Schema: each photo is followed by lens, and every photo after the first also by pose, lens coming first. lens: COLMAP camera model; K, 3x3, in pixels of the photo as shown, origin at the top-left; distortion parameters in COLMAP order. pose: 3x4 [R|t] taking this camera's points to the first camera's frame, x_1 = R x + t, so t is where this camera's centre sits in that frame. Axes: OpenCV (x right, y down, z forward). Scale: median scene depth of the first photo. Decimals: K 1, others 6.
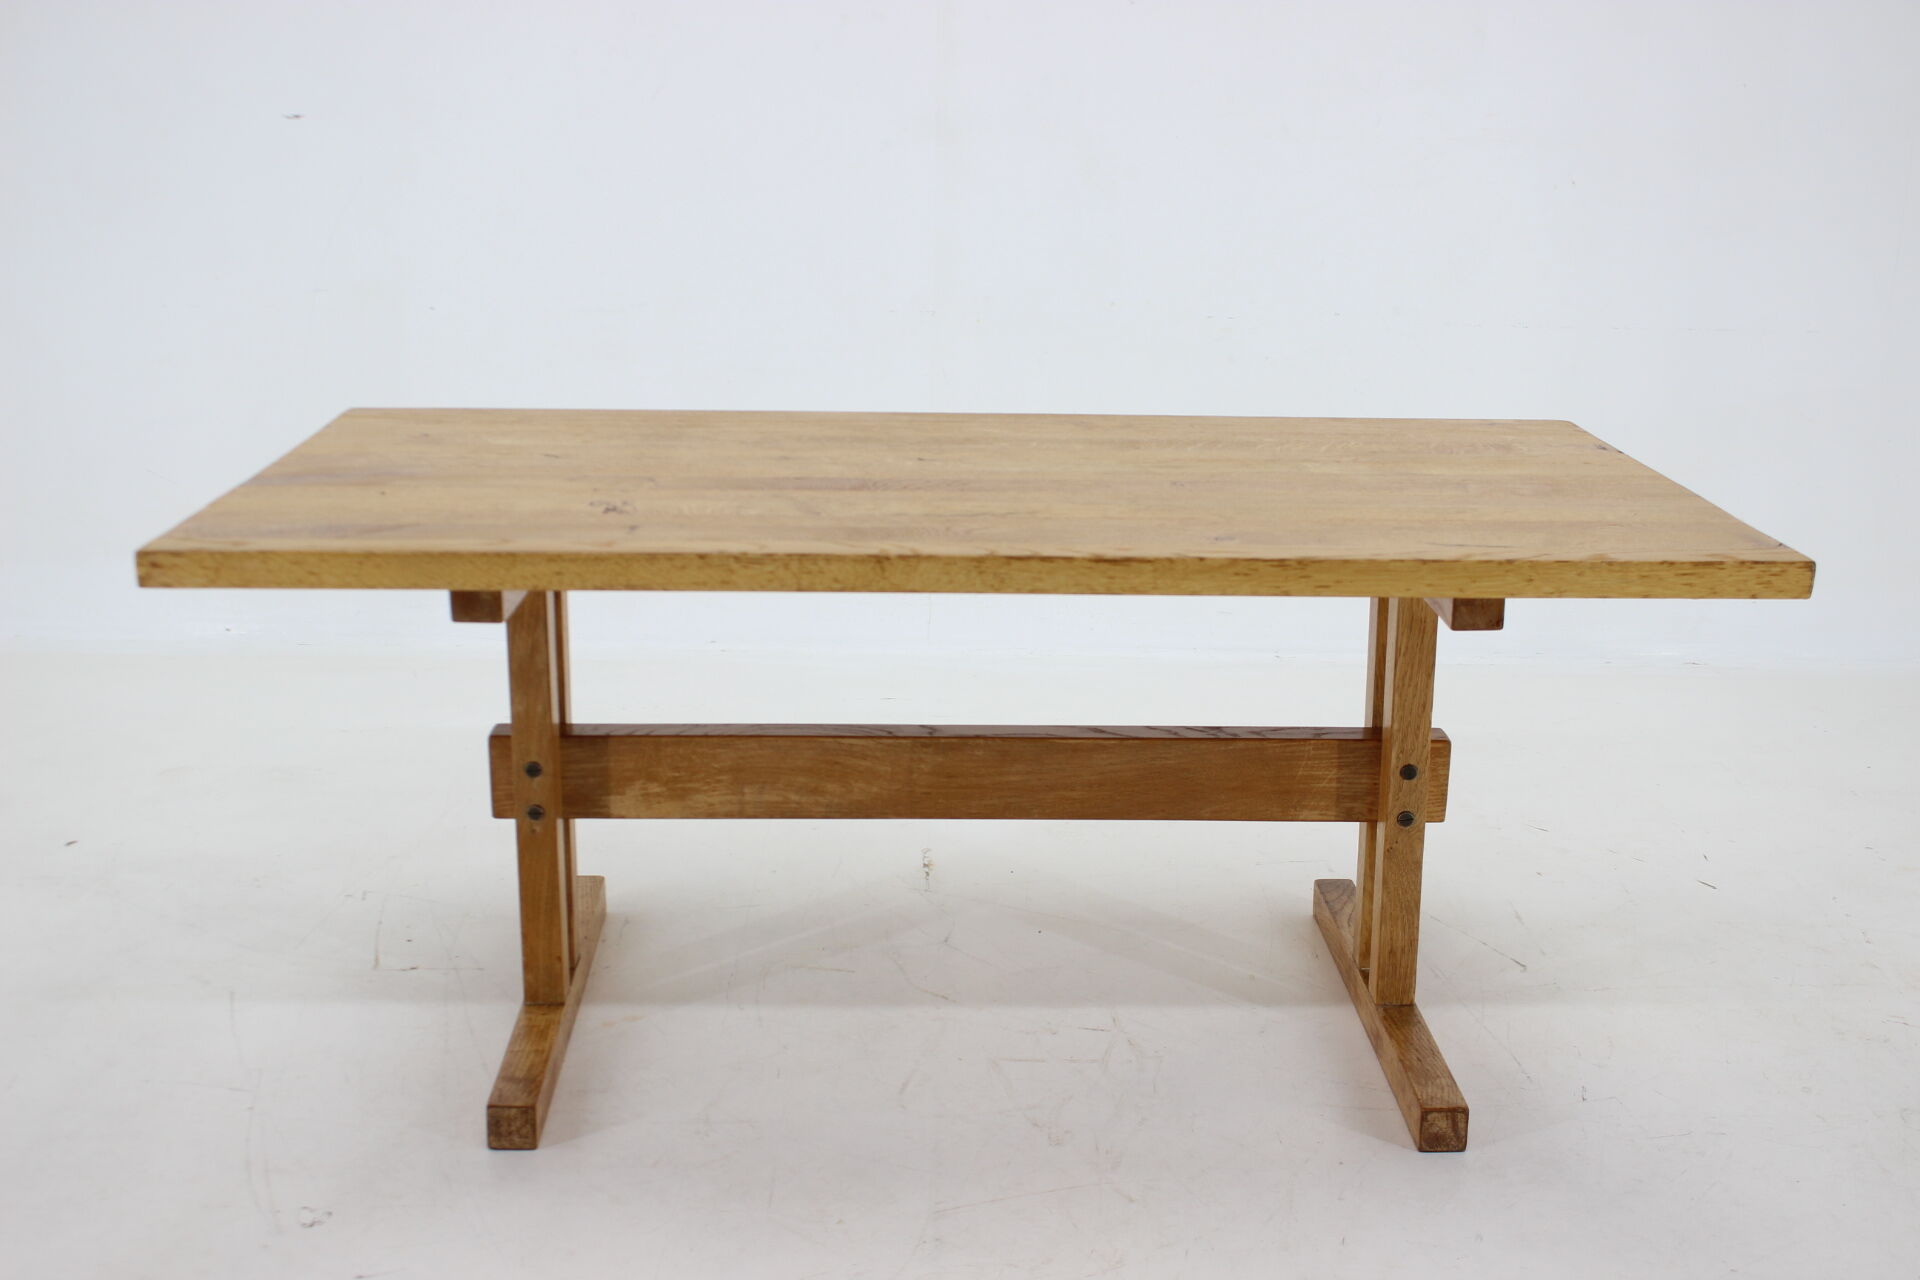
lens RADIAL K [[2117.0, 0, 955.8], [0, 2117.0, 641.5], [0, 0, 1]] dist [-0.100934, 0.048284]
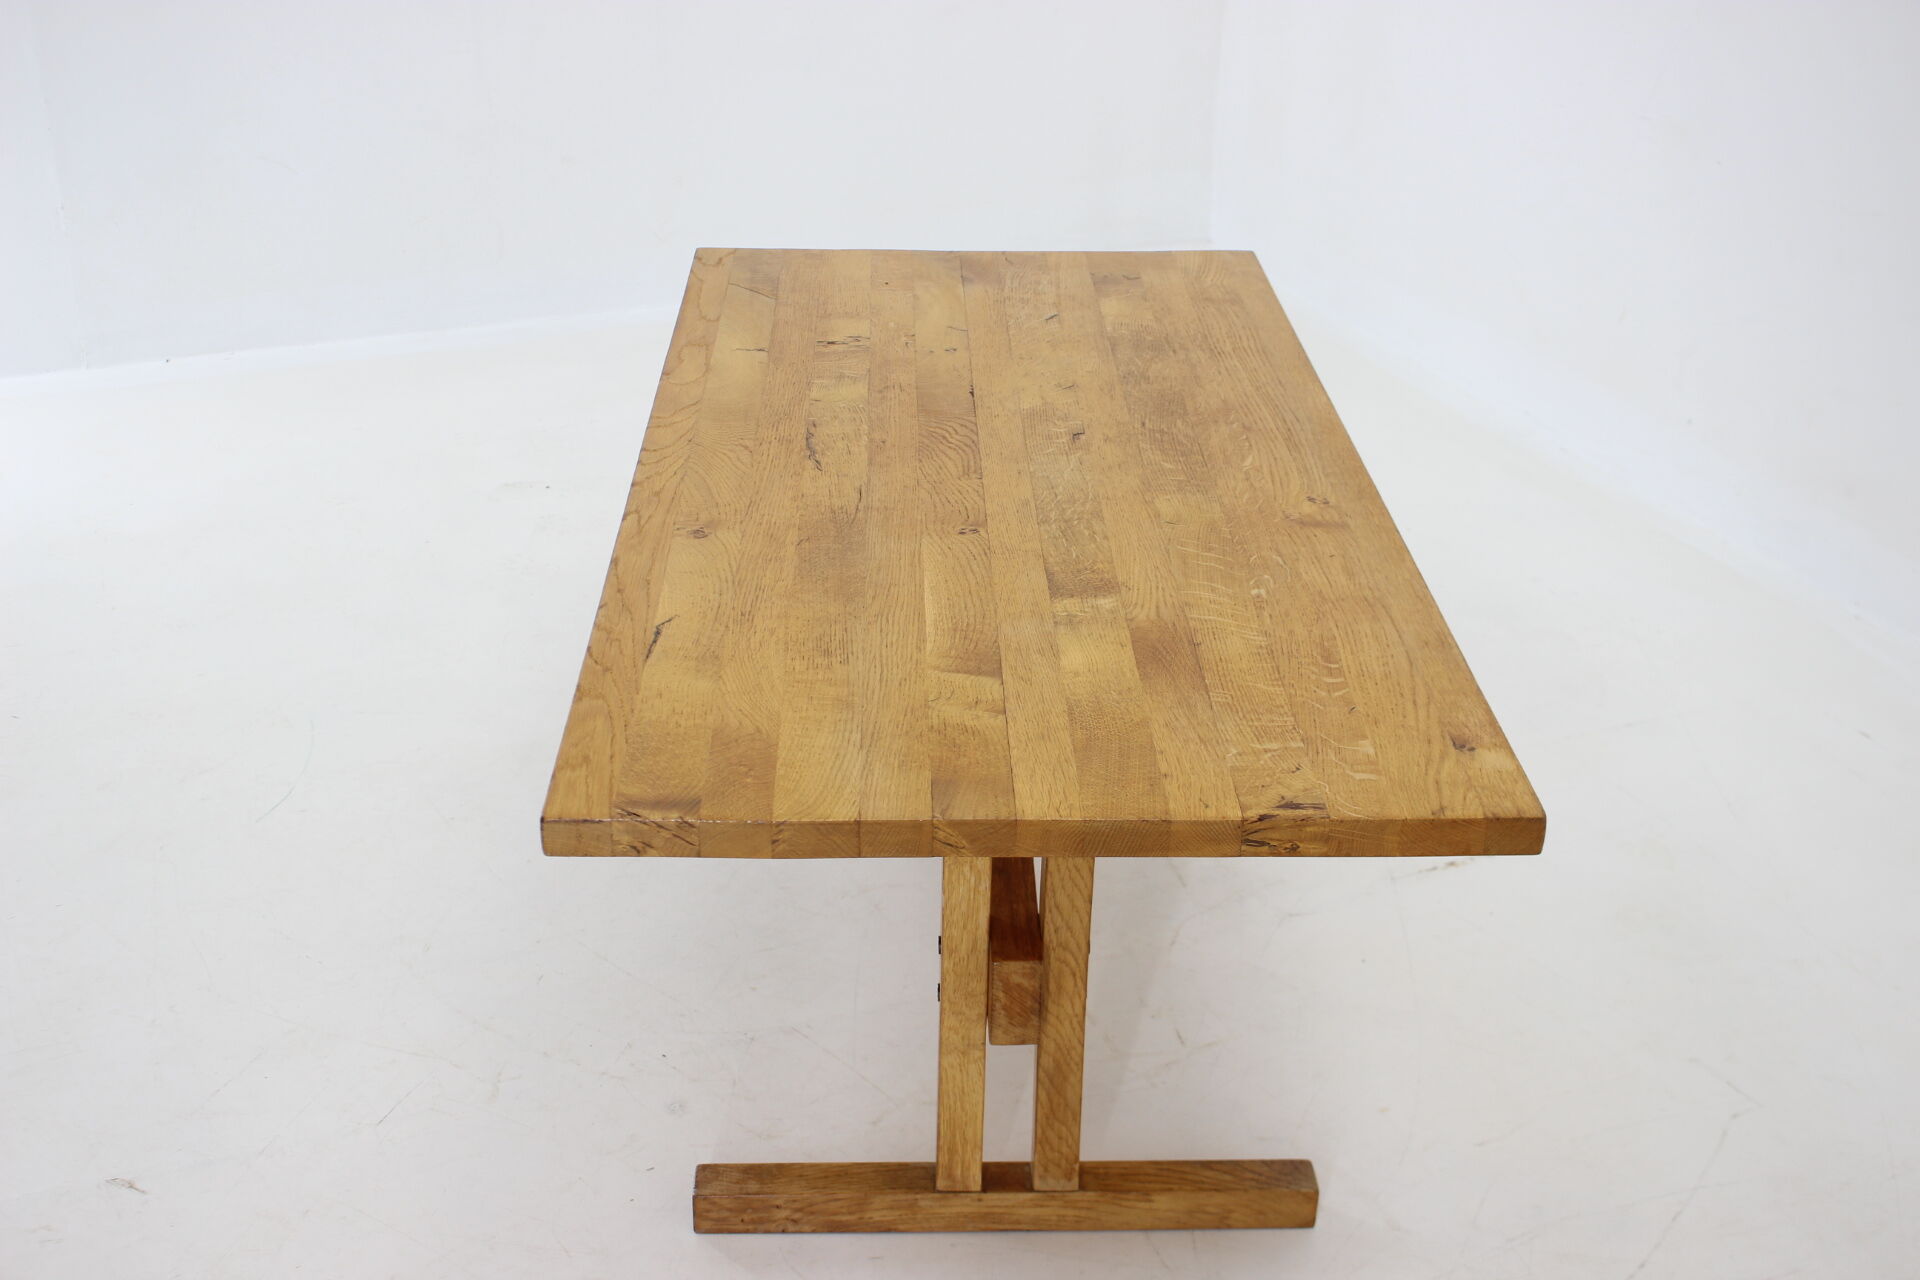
lens RADIAL K [[2189.2, 0, 965.9], [0, 2189.2, 634.3], [0, 0, 1]] dist [-0.085879, -0.005764]
pose [[0.012617, 0.431591, -0.901981, 1.030126], [-0.286347, 0.865834, 0.410289, -0.446108], [0.958043, 0.253103, 0.134509, 0.907974]]
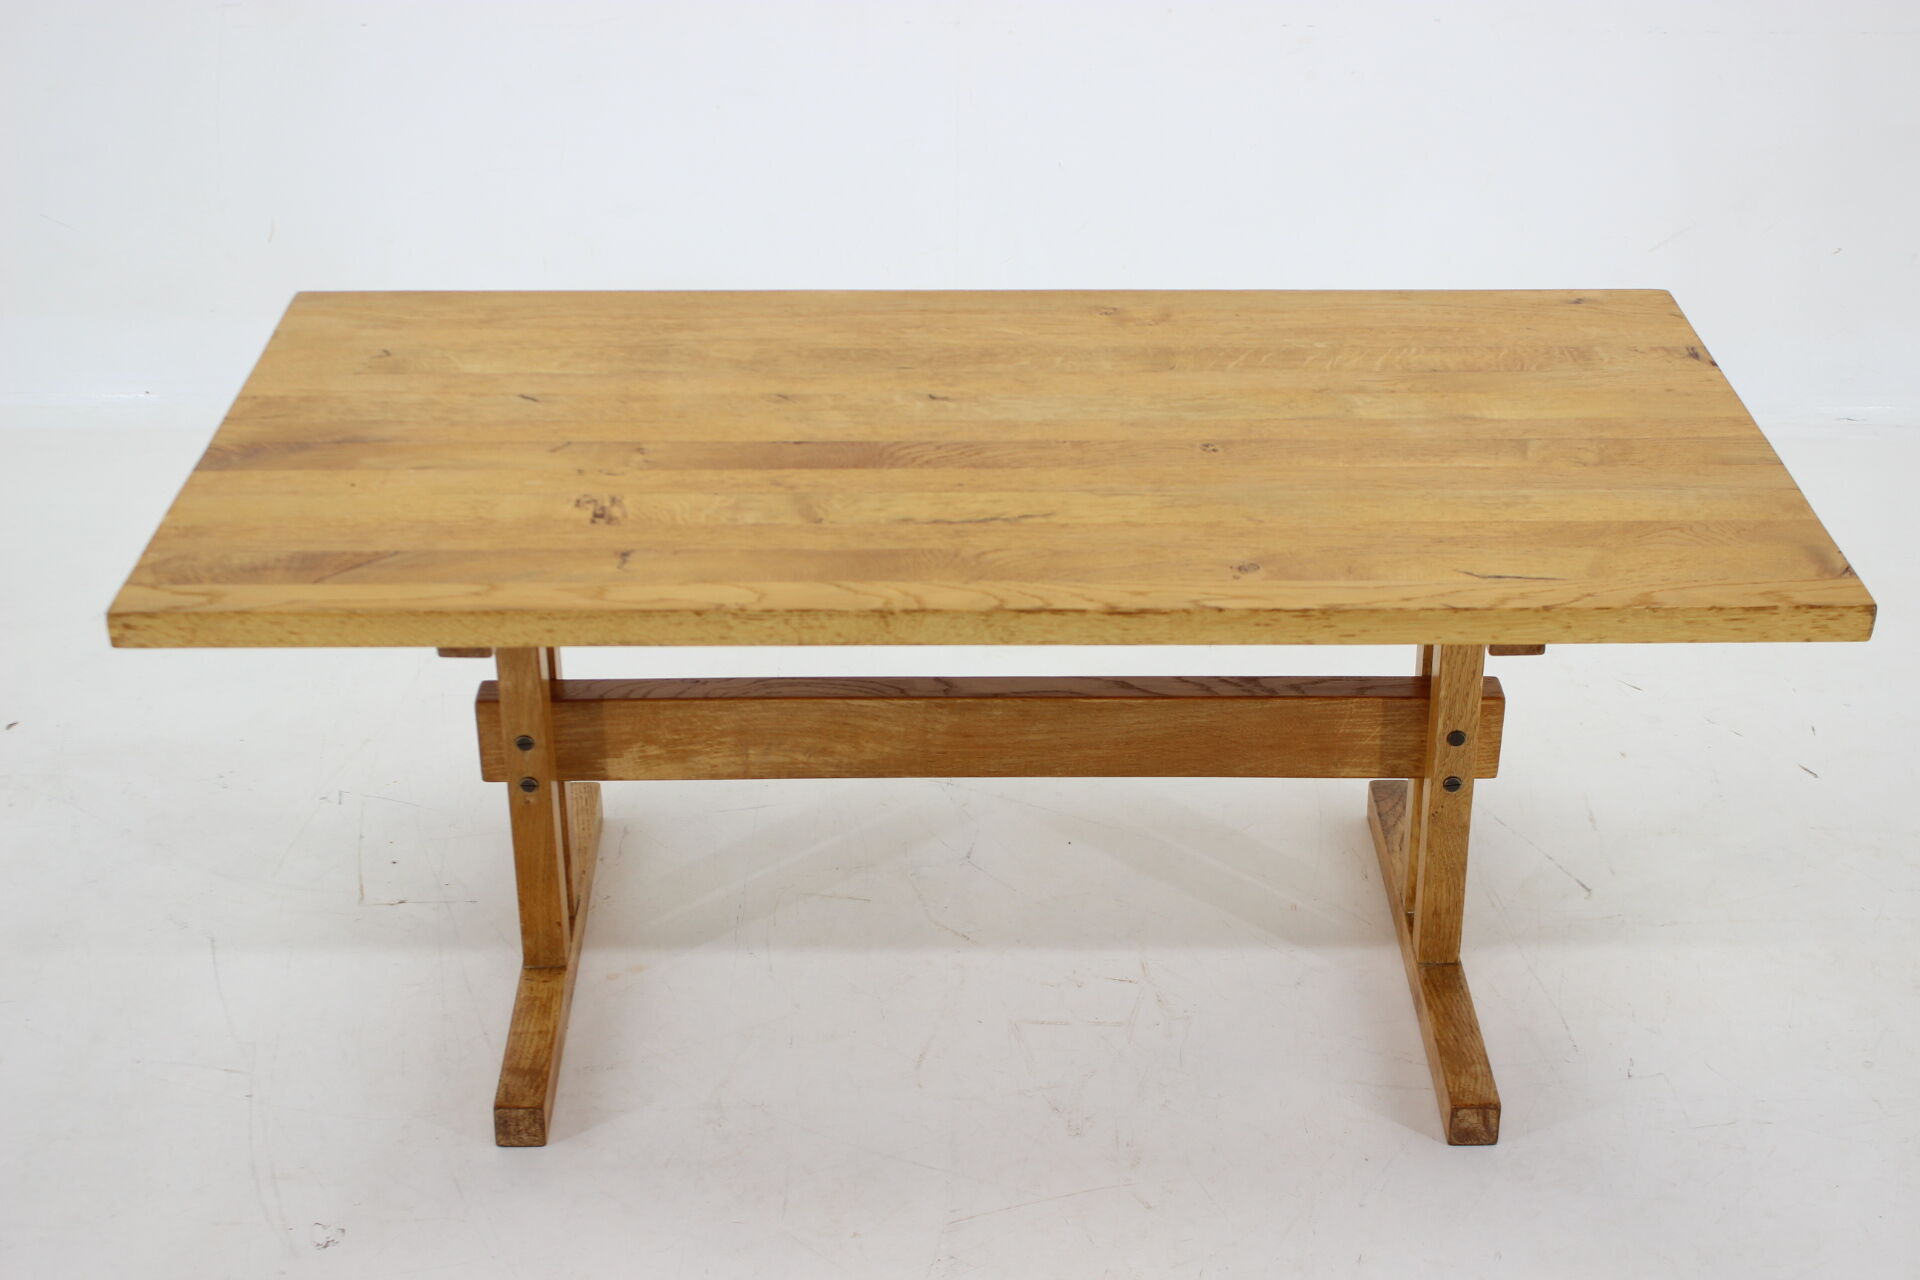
lens RADIAL K [[2673.2, 0, 960.0], [0, 2673.2, 640.0], [0, 0, 1]] dist [-0.046755, -0.065879]
pose [[0.999748, -0.004375, -0.022032, 0.022184], [0.009000, 0.976698, 0.214430, -0.251133], [0.020580, -0.214575, 0.976491, -0.161959]]
